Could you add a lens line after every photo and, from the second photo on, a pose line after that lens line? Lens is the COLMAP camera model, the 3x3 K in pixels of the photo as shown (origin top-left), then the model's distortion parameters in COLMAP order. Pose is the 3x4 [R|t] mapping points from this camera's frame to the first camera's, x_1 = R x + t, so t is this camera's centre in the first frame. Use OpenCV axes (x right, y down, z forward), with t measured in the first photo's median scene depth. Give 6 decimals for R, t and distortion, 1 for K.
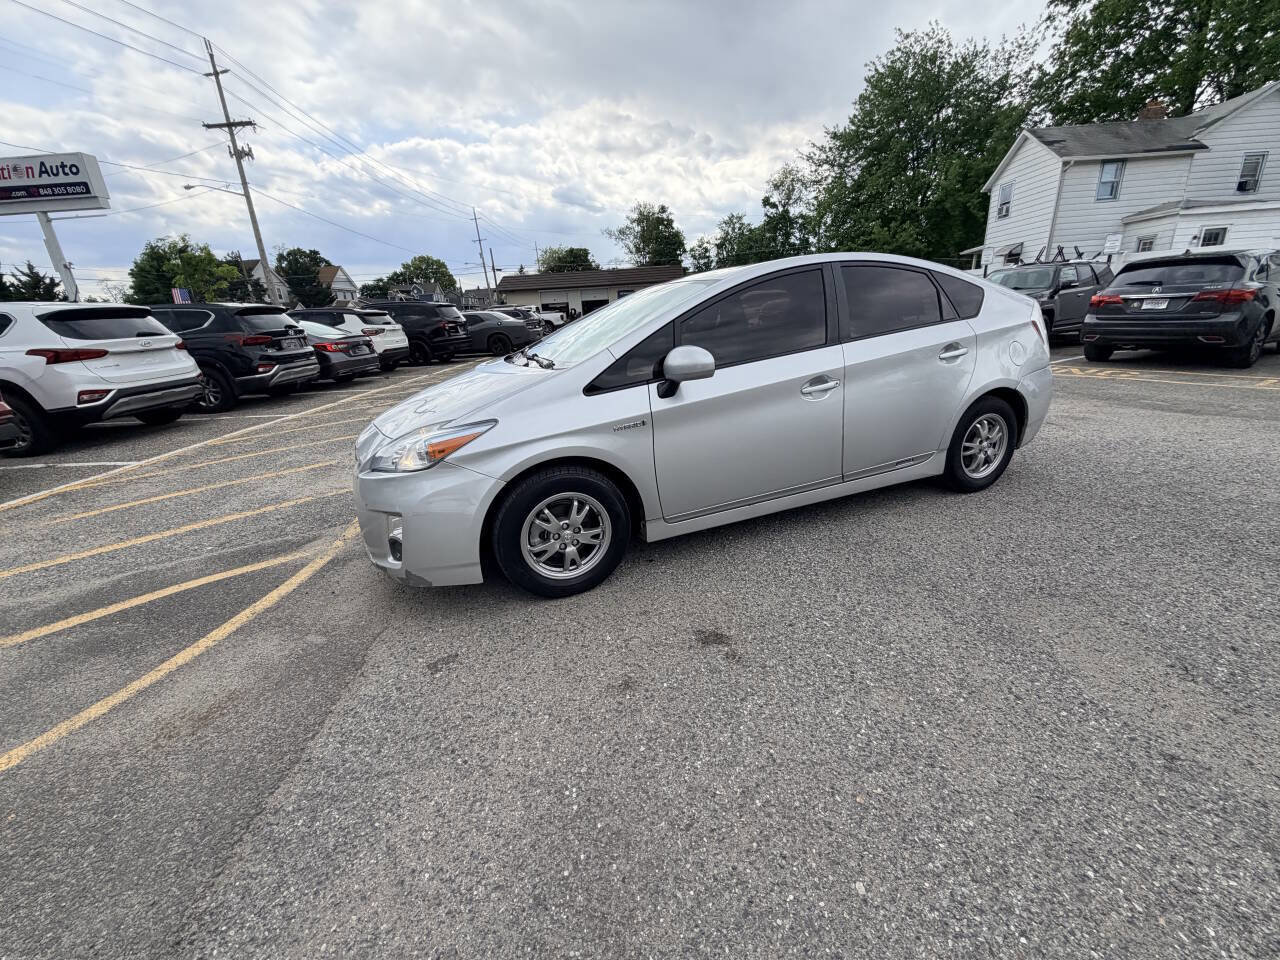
lens RADIAL K [[507.3, 0, 638.0], [0, 507.3, 481.0], [0, 0, 1]] dist [-0.000534, 0.000274]
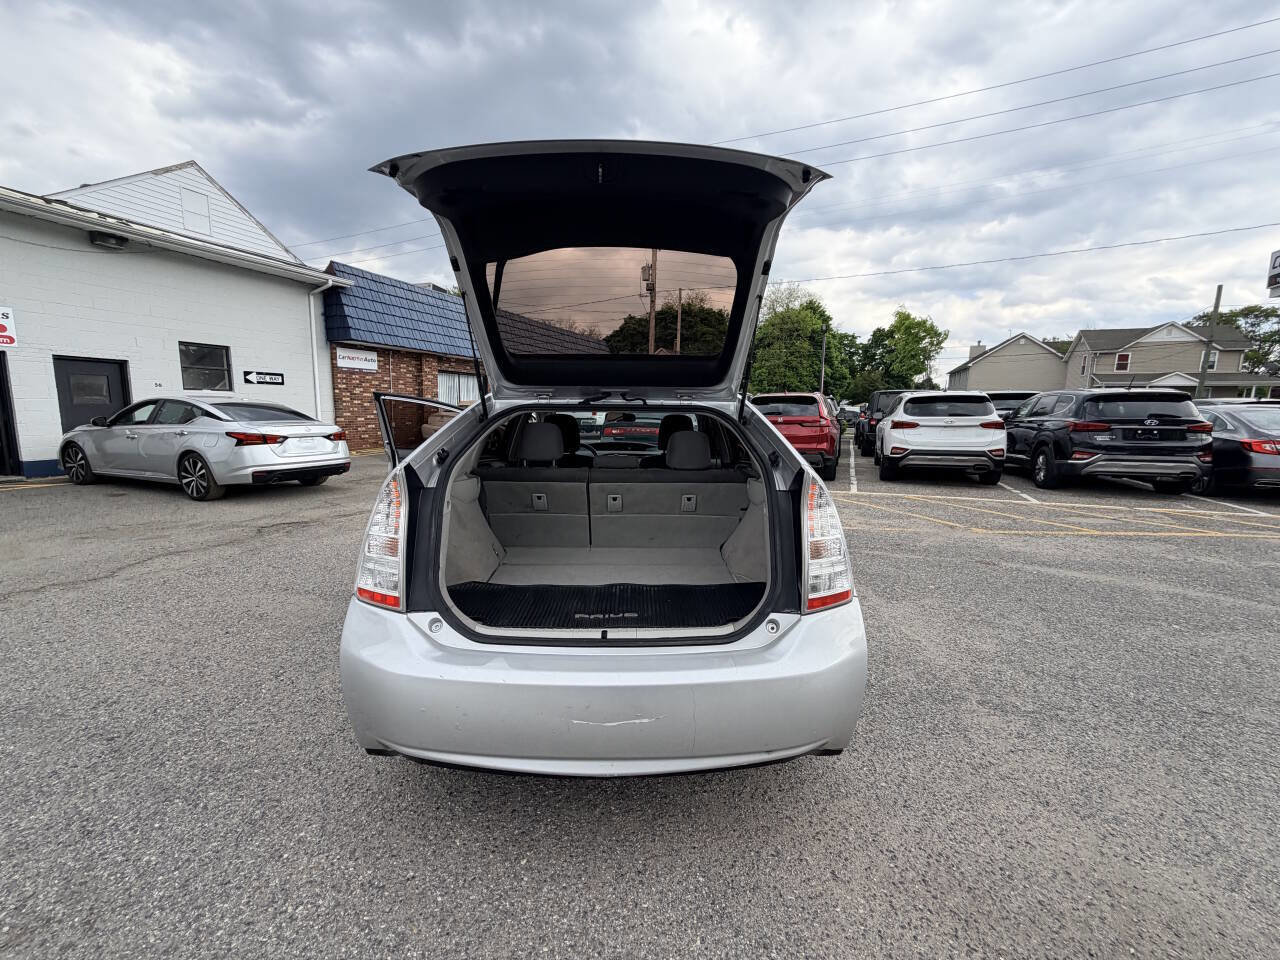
lens RADIAL K [[508.5, 0, 638.3], [0, 508.5, 480.2], [0, 0, 1]] dist [0.000272, 0.000033]
pose [[-0.367829, 0.176906, -0.912911, 0.465770], [-0.282415, 0.914113, 0.290929, -0.223774], [0.885970, 0.364832, -0.286276, 0.551960]]
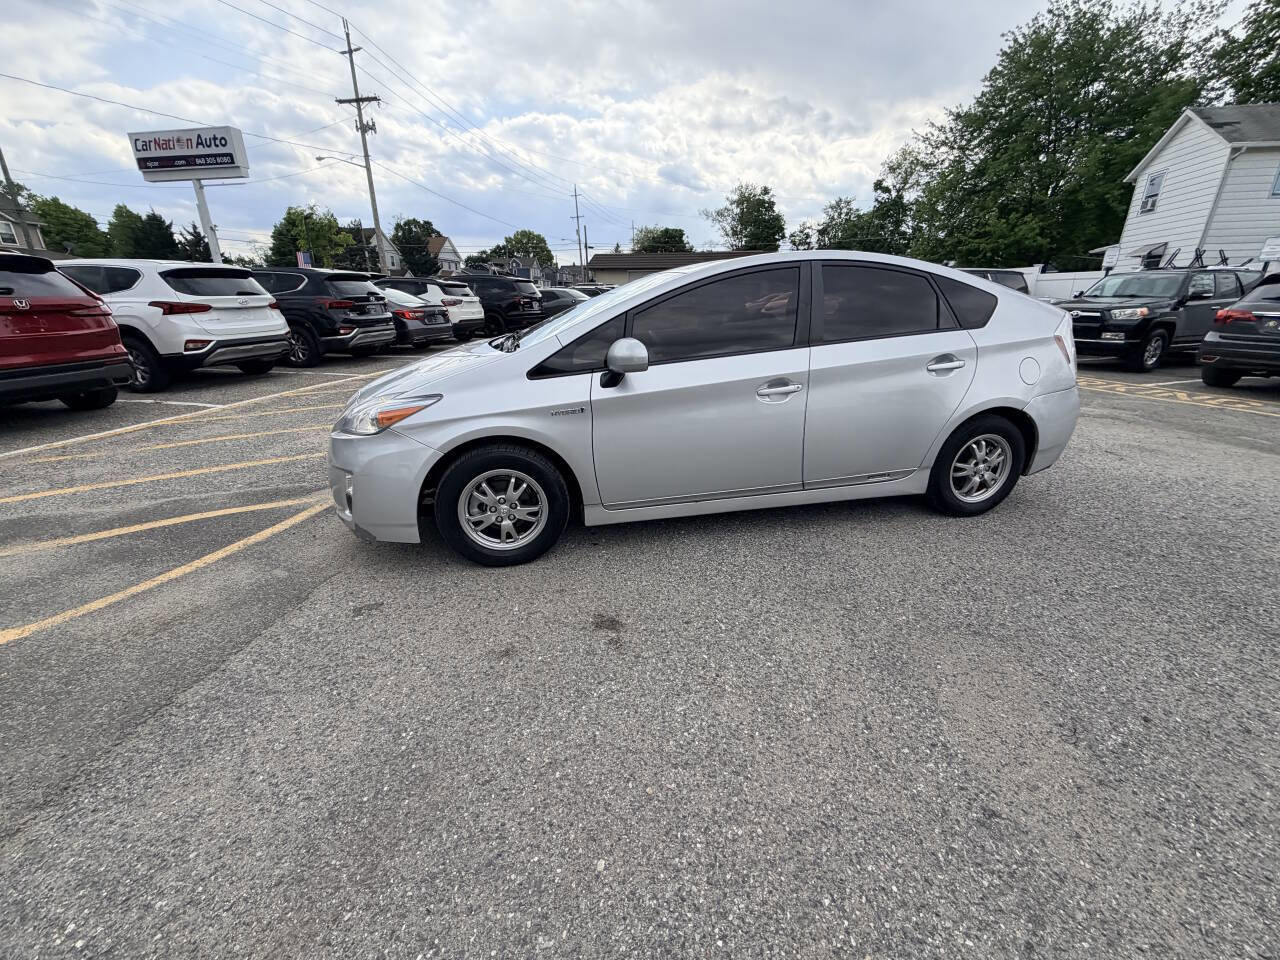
lens RADIAL K [[505.5, 0, 636.8], [0, 505.5, 483.6], [0, 0, 1]] dist [-0.000498, 0.000269]
pose [[0.983692, 0.109985, -0.142316, 0.079774], [-0.104675, 0.993520, 0.044296, -0.006618], [0.146265, -0.028677, 0.988830, -0.002049]]
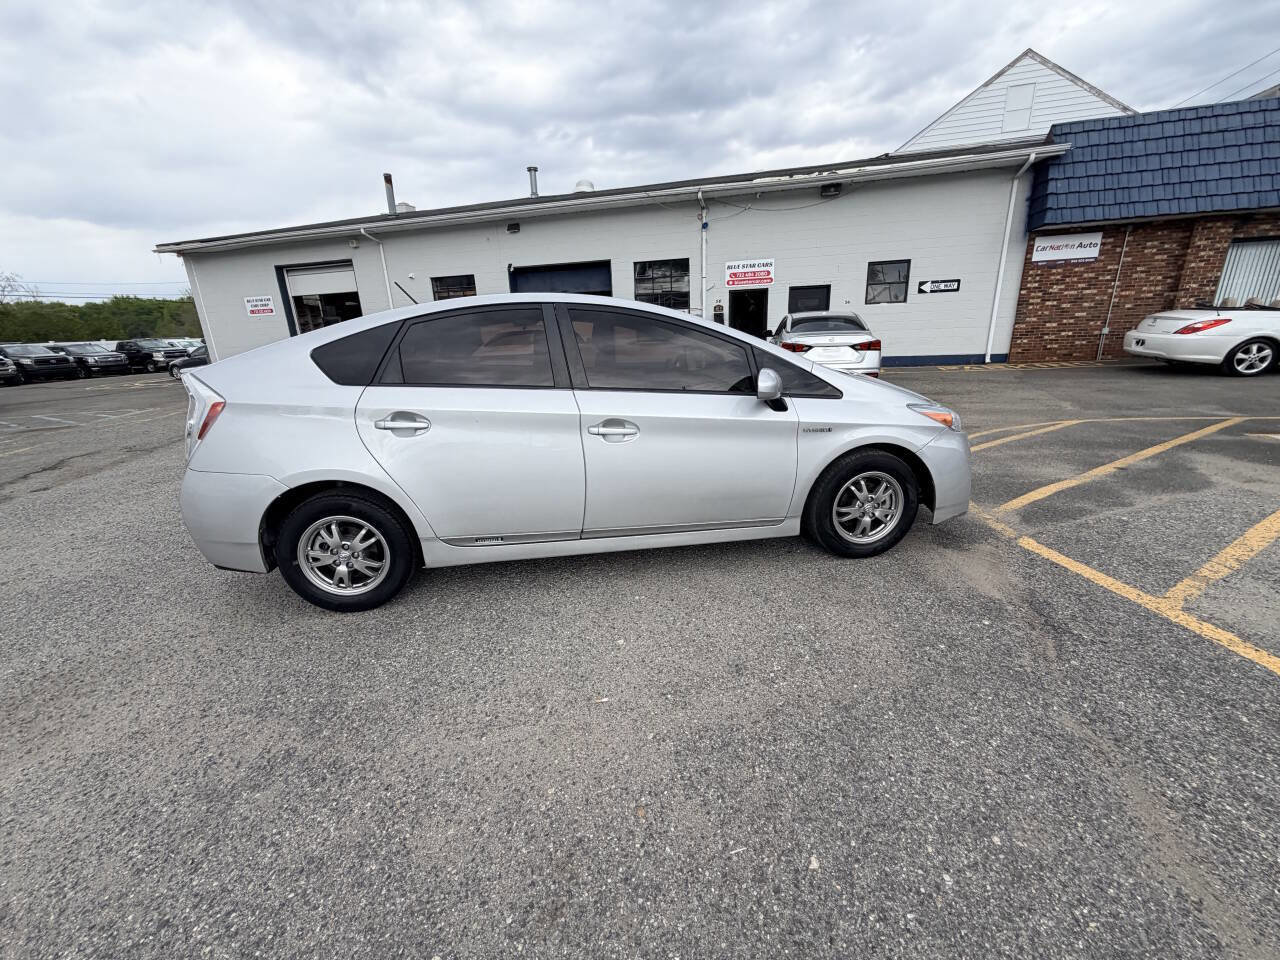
lens RADIAL K [[506.2, 0, 638.4], [0, 506.2, 482.3], [0, 0, 1]] dist [0.000144, -0.000117]
pose [[-0.964900, 0.017802, 0.262012, -0.058560], [0.164779, 0.817905, 0.551252, -0.258130], [-0.204487, 0.575078, -0.792130, 0.766978]]
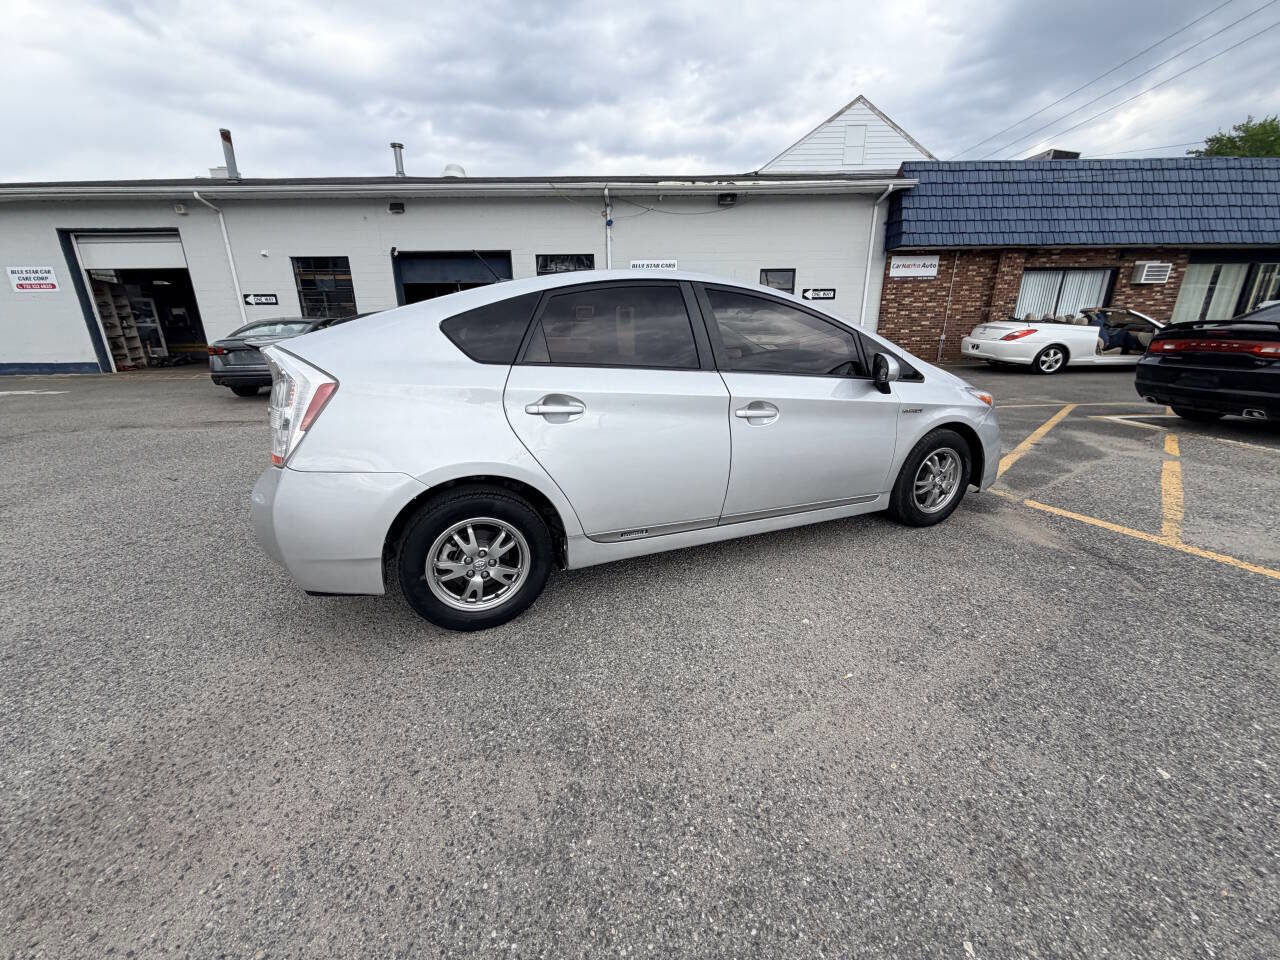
lens RADIAL K [[507.3, 0, 638.0], [0, 507.3, 481.0], [0, 0, 1]] dist [-0.000534, 0.000274]
pose [[-0.997681, 0.068059, -0.000078, 0.109533], [0.055484, 0.813994, 0.578218, -0.263884], [0.039416, 0.576873, -0.815882, 0.778234]]
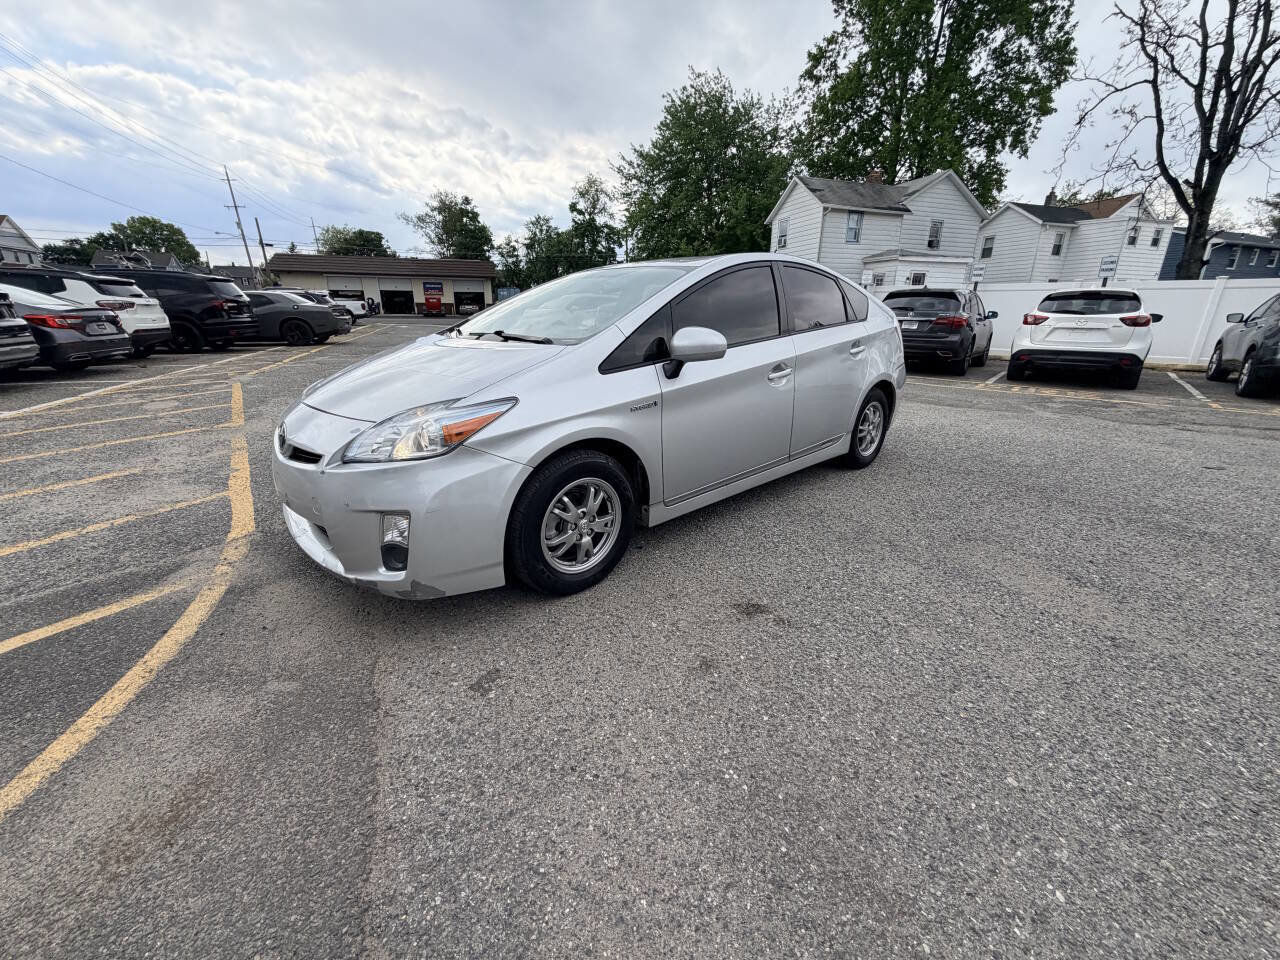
lens RADIAL K [[507.3, 0, 638.0], [0, 507.3, 481.0], [0, 0, 1]] dist [-0.000534, 0.000274]
pose [[0.935613, -0.050624, 0.349378, -0.103789], [0.051813, 0.998639, 0.005947, 0.007527], [-0.349203, 0.012538, 0.936963, 0.026709]]
